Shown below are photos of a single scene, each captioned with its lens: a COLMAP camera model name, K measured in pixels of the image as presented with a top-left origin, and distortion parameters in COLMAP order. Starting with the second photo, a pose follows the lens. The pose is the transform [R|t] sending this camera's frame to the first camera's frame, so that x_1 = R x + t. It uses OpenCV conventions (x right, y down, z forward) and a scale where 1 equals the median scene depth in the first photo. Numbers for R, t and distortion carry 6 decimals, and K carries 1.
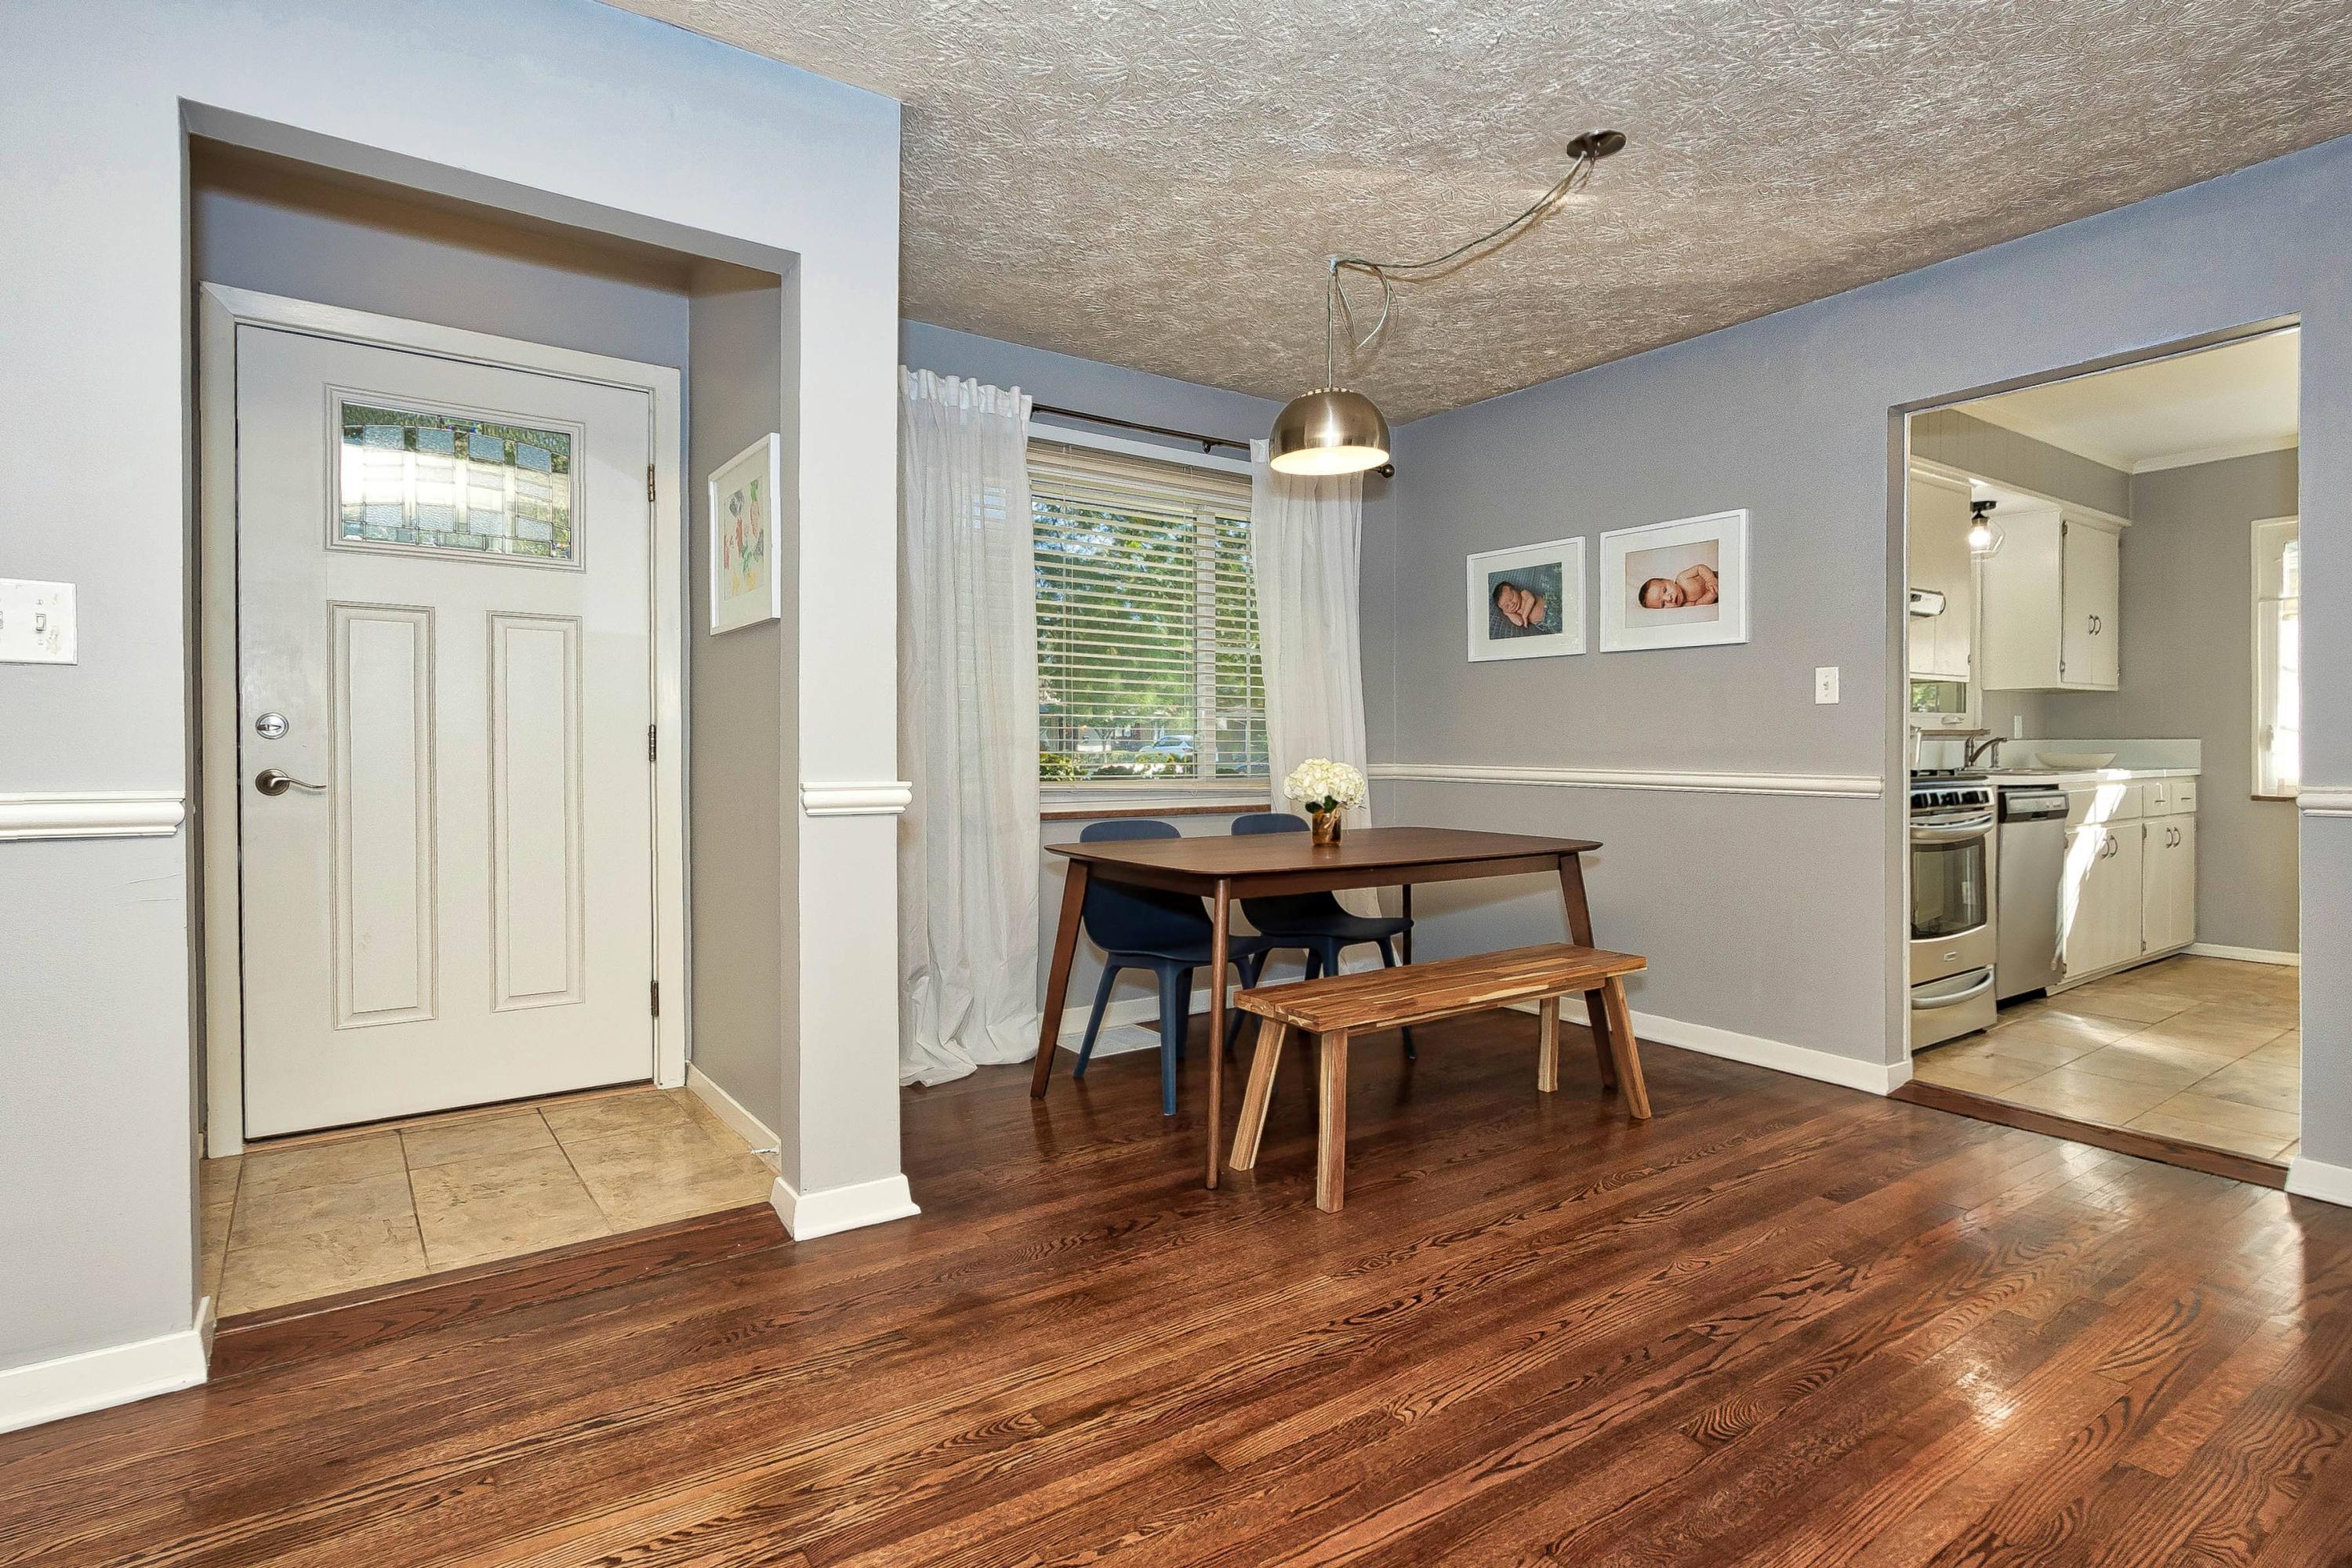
lens RADIAL K [[1172.1, 0, 1176.0], [0, 1172.1, 784.0], [0, 0, 1]] dist [-0.000393, -0.000091]
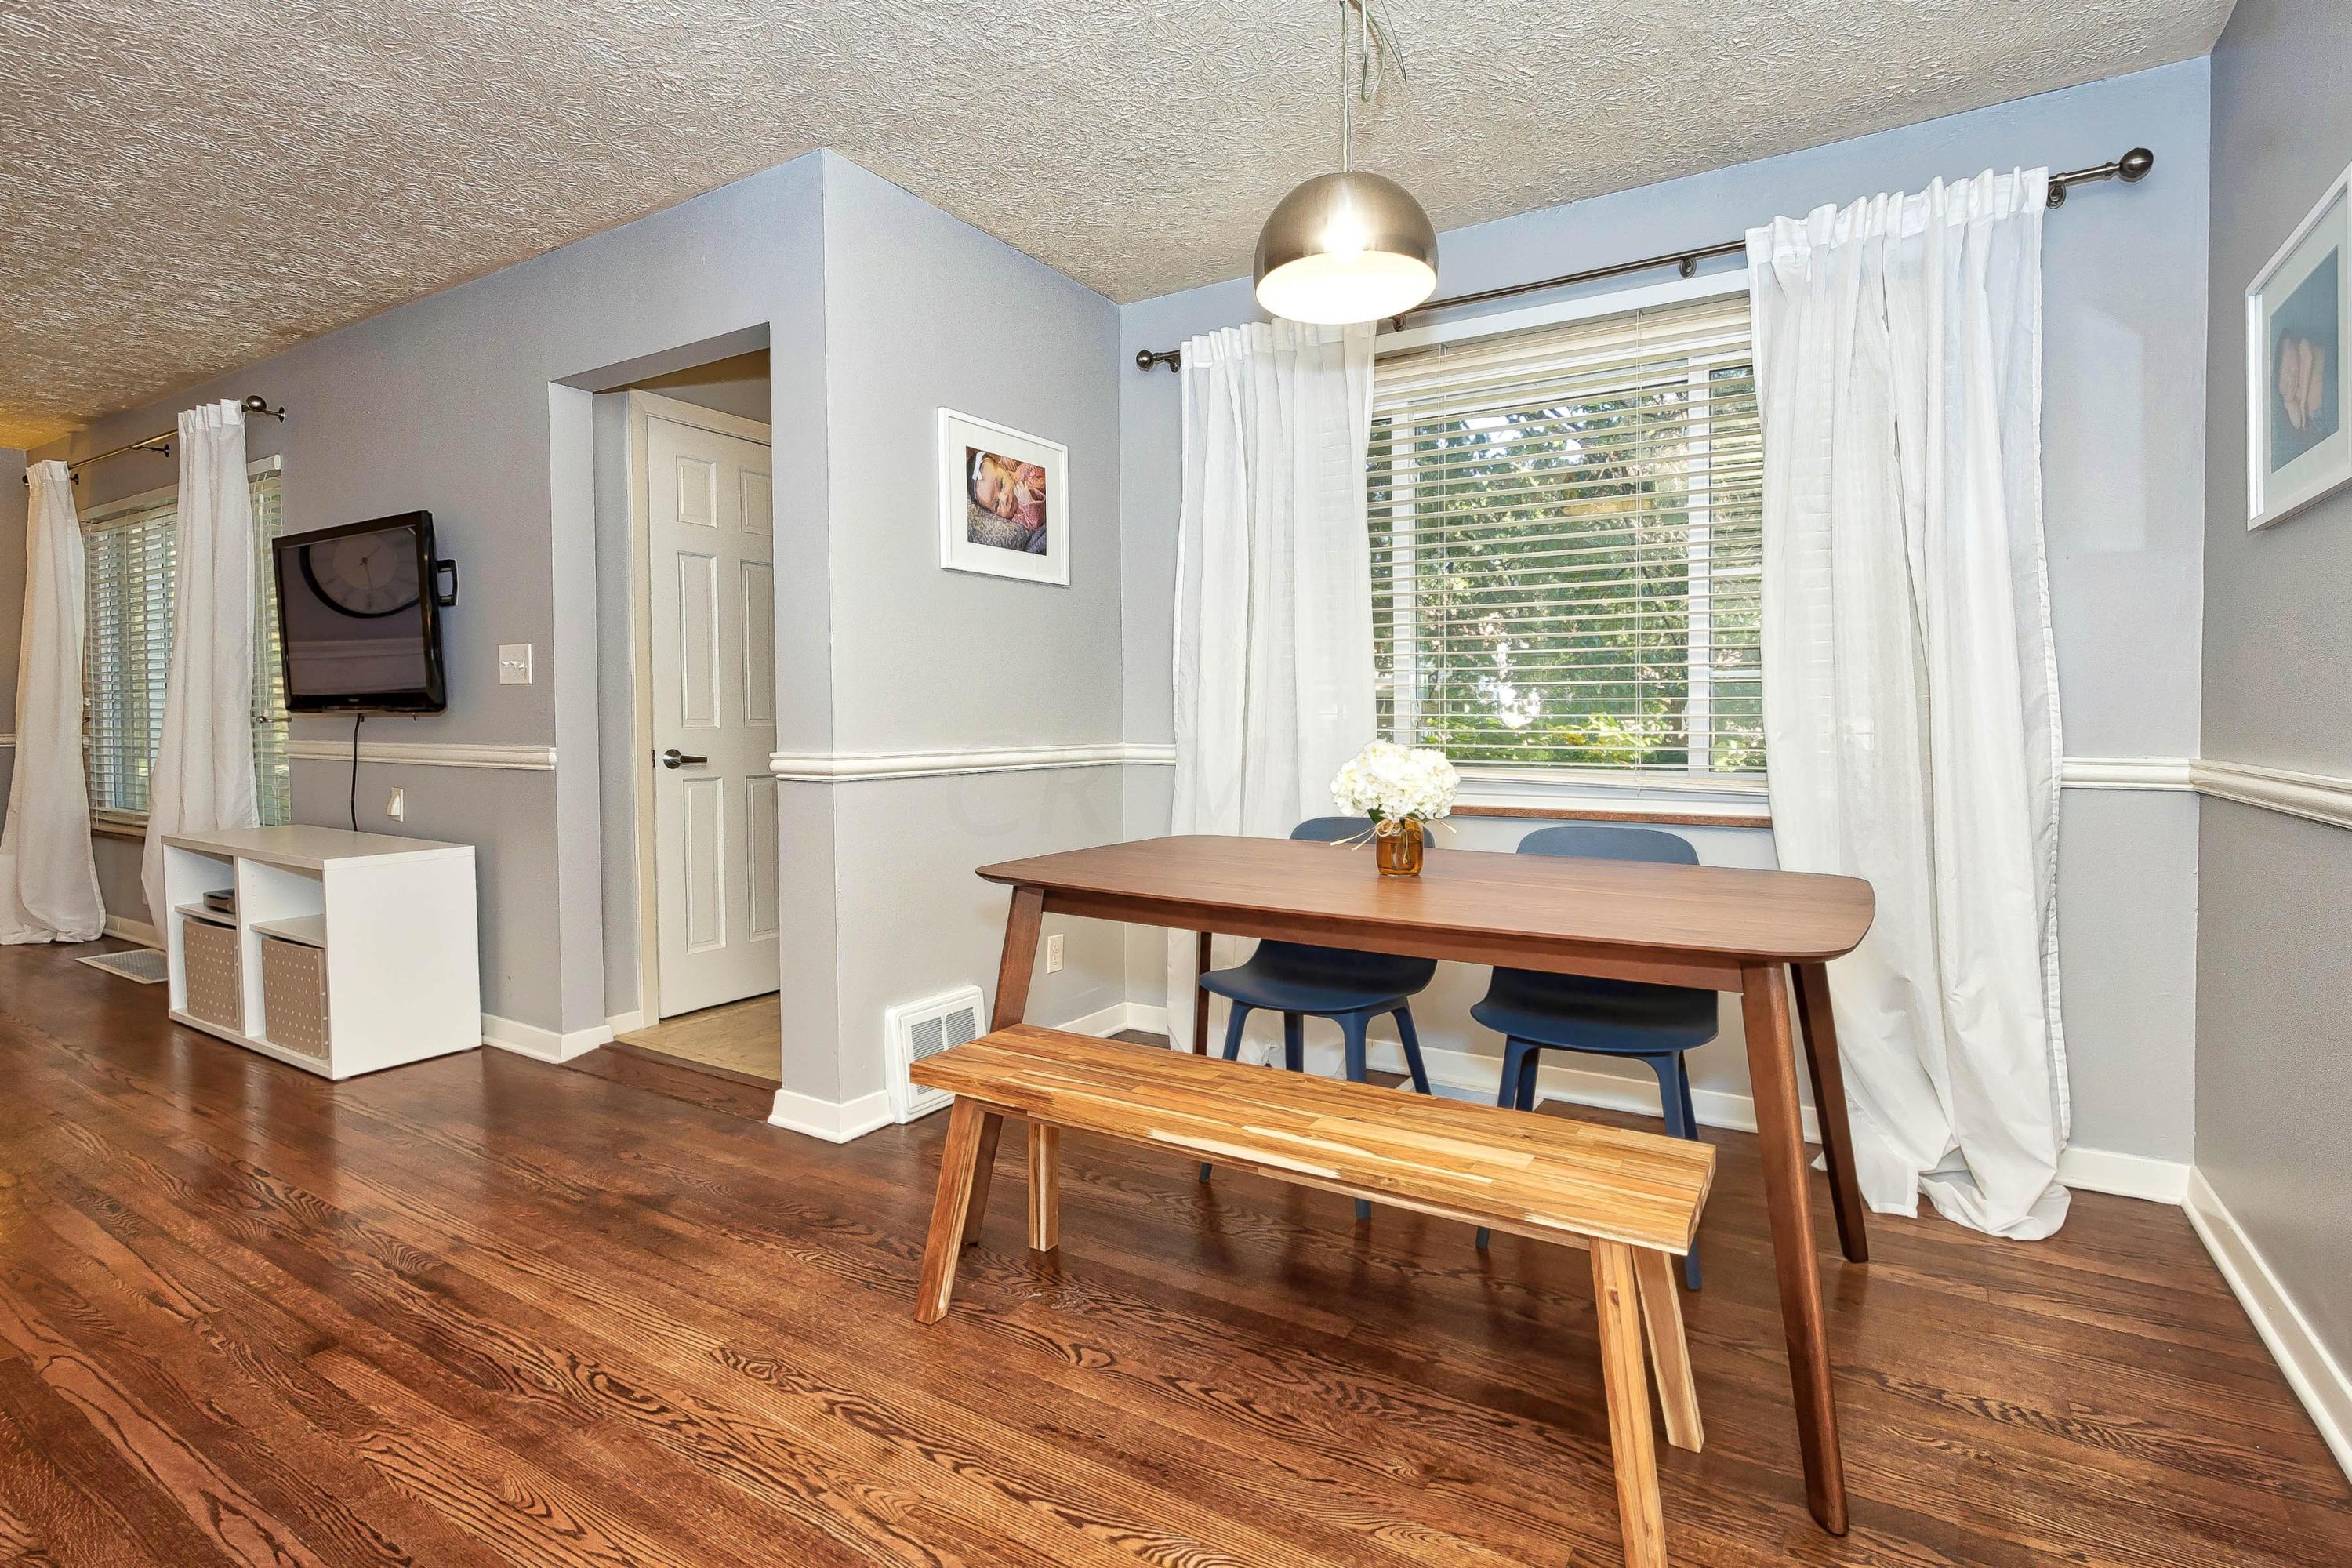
lens RADIAL K [[1172.1, 0, 1173.0], [0, 1172.1, 750.0], [0, 0, 1]] dist [-0.004120, -0.000956]
pose [[0.397296, 0.014474, -0.917577, 0.815263], [-0.023109, 0.999716, 0.005764, -0.007449], [0.917400, 0.018914, 0.397517, 0.778559]]
